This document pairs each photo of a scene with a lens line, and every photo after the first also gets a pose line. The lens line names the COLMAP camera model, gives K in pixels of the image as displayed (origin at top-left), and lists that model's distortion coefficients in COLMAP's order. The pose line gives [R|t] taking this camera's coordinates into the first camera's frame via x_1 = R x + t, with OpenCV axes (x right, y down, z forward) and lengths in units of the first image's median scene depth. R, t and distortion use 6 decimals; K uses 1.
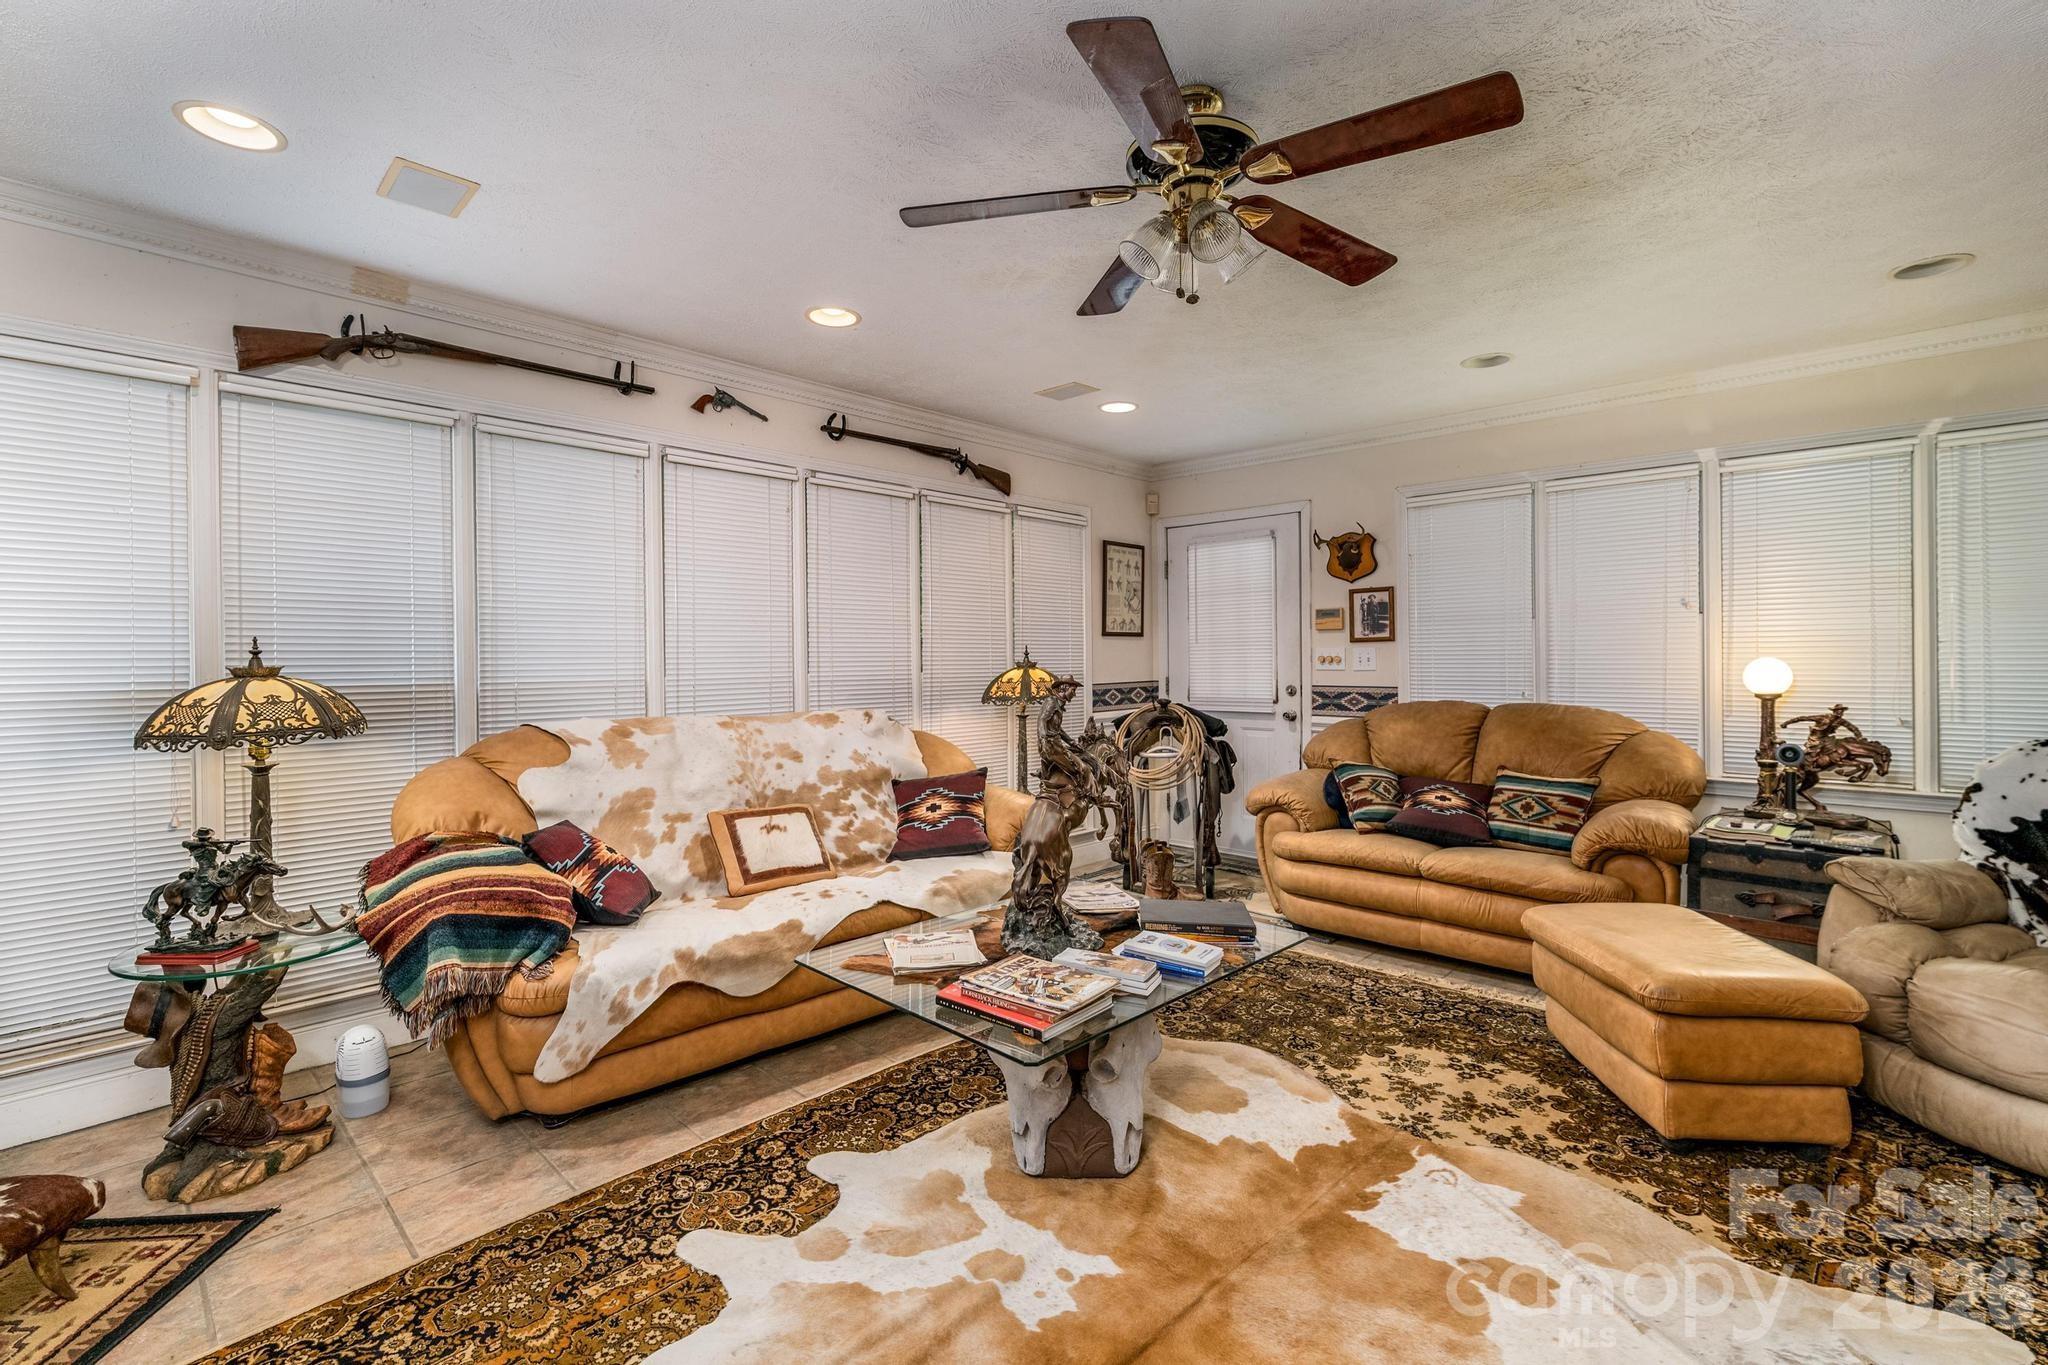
lens RADIAL K [[918.6, 0, 1015.5], [0, 918.6, 672.8], [0, 0, 1]] dist [0.001782, 0.000191]
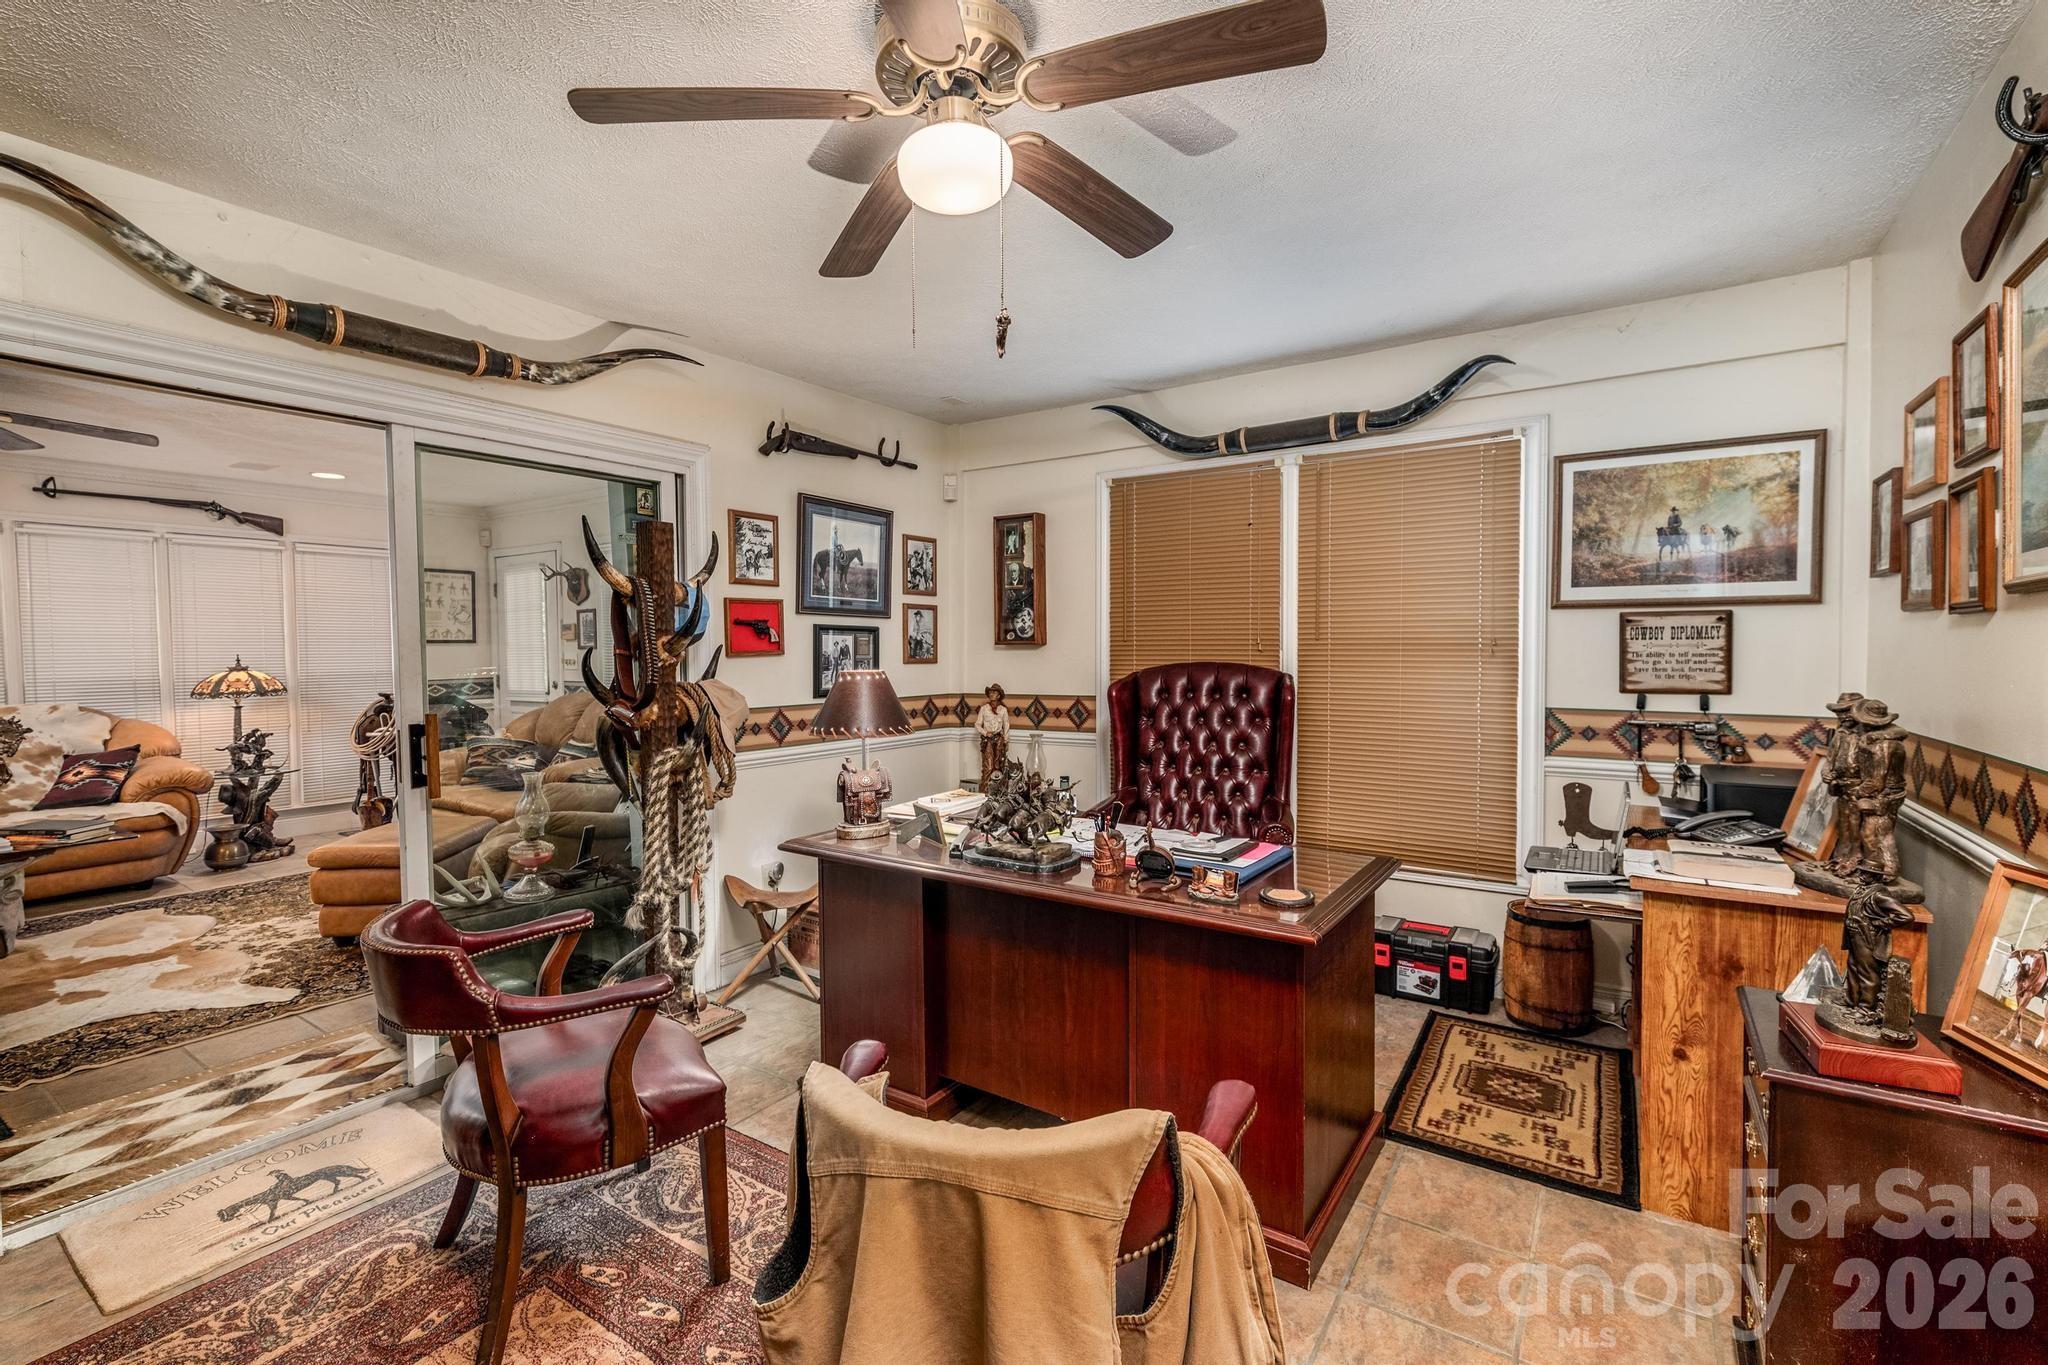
lens RADIAL K [[918.6, 0, 1026.1], [0, 918.6, 677.3], [0, 0, 1]] dist [0.001782, 0.000191]
pose [[0.985273, -0.006491, 0.170867, 0.832144], [0.003935, 0.999875, 0.015292, -0.010962], [-0.170945, -0.014395, 0.985175, -0.470005]]
